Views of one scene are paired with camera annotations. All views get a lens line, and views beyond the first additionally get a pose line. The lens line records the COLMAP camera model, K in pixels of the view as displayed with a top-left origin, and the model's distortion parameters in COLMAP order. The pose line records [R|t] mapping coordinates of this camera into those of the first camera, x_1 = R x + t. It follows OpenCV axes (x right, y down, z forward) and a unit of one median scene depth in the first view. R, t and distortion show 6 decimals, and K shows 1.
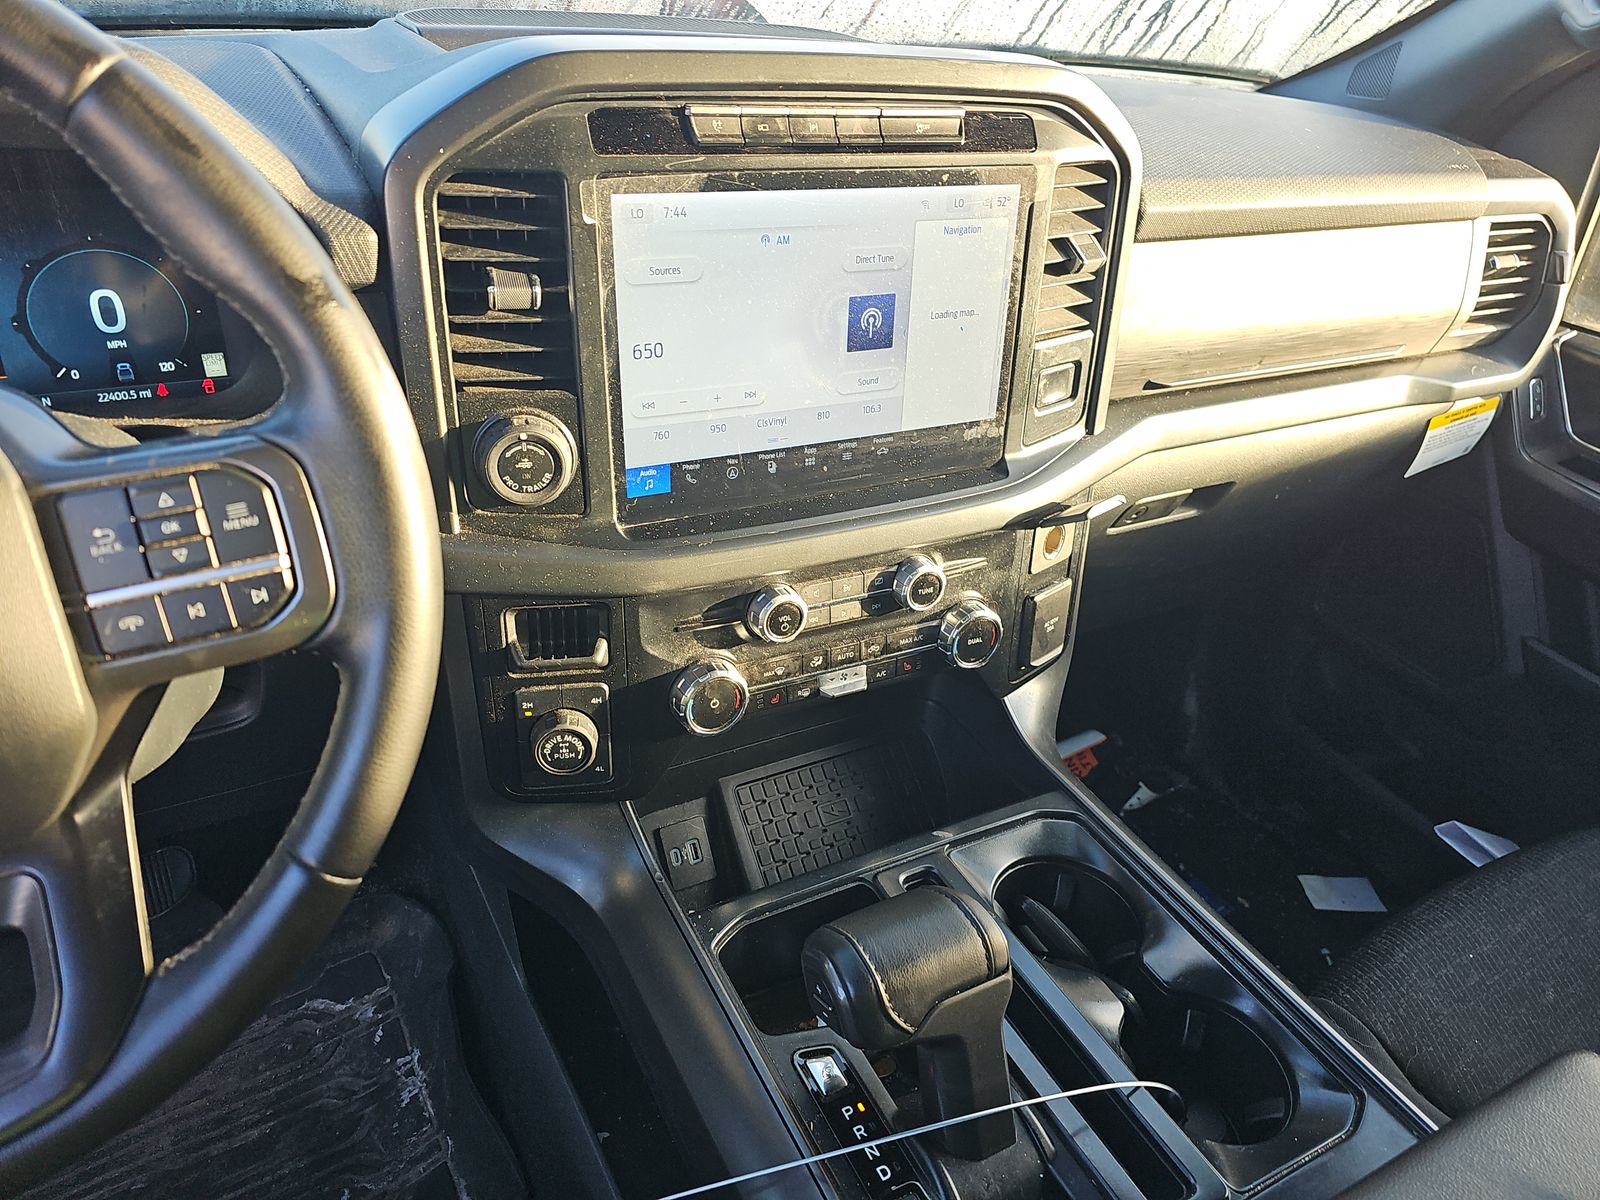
lens RADIAL K [[1070.6, 0, 799.5], [0, 1070.6, 610.2], [0, 0, 1]] dist [0.028922, -0.026995]
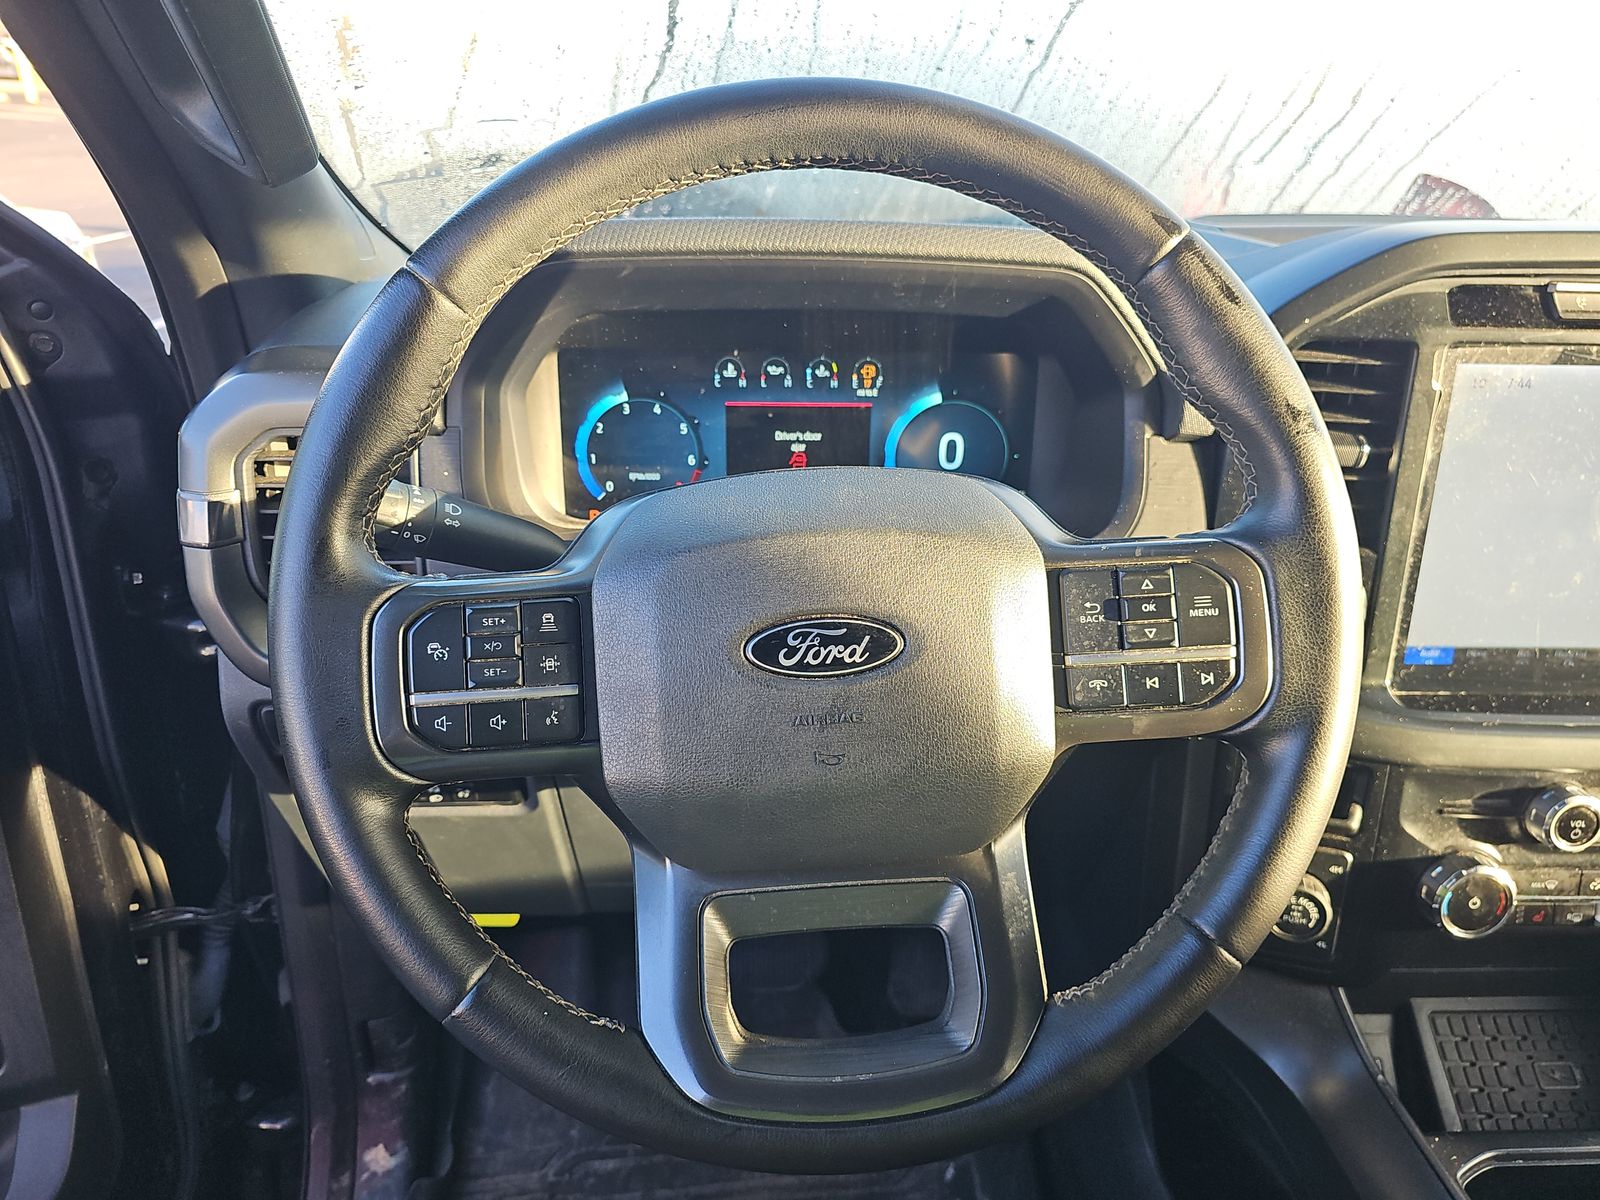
lens RADIAL K [[1070.6, 0, 802.6], [0, 1070.6, 591.9], [0, 0, 1]] dist [0.028922, -0.026995]
pose [[0.892792, 0.110210, -0.436779, -0.238273], [-0.192969, 0.969710, -0.149753, 0.086242], [0.407045, 0.217983, 0.887016, -0.099484]]
